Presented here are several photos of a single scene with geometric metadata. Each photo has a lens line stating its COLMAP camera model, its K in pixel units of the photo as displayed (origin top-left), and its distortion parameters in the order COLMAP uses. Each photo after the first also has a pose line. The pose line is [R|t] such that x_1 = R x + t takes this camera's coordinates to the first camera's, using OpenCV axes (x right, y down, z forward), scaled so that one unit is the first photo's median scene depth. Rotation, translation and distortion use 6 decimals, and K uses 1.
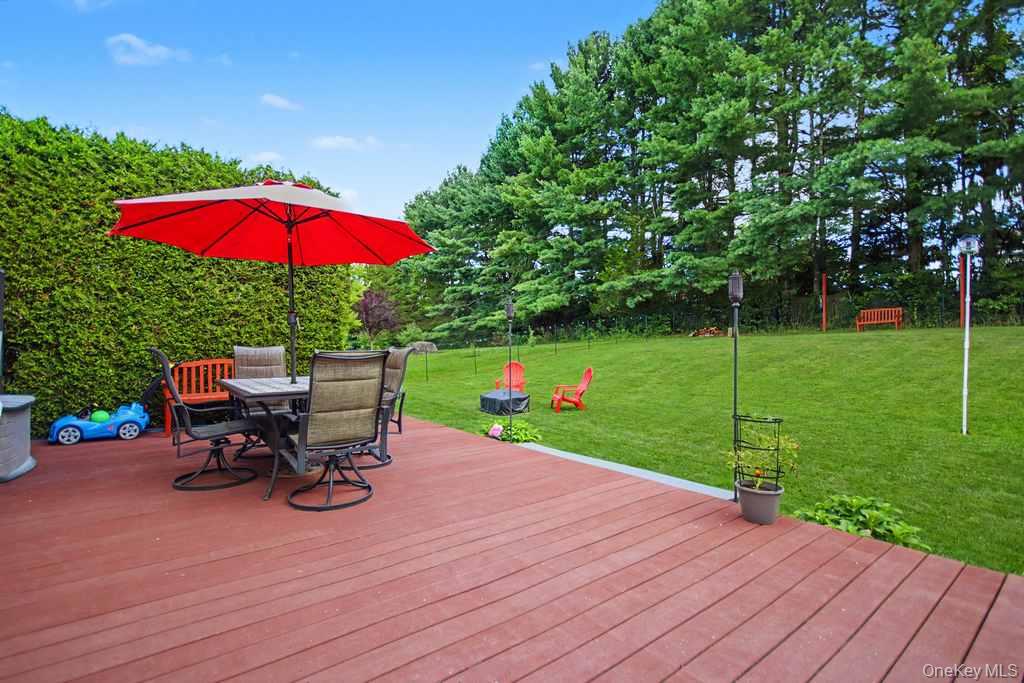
lens RADIAL K [[485.1, 0, 515.6], [0, 485.1, 345.0], [0, 0, 1]] dist [0.013098, -0.004376]
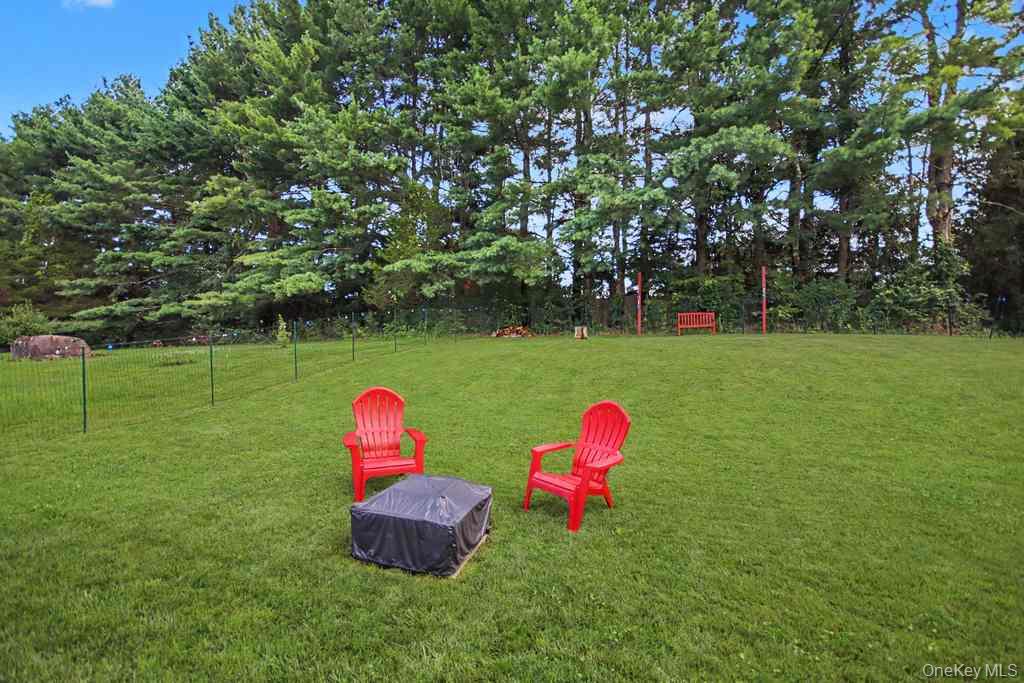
lens RADIAL K [[485.1, 0, 504.4], [0, 485.1, 340.7], [0, 0, 1]] dist [0.013098, -0.004376]
pose [[0.839248, 0.017631, 0.543463, -0.052984], [-0.012959, 0.999839, -0.012424, -0.000173], [-0.543594, 0.003384, 0.839341, 0.200949]]
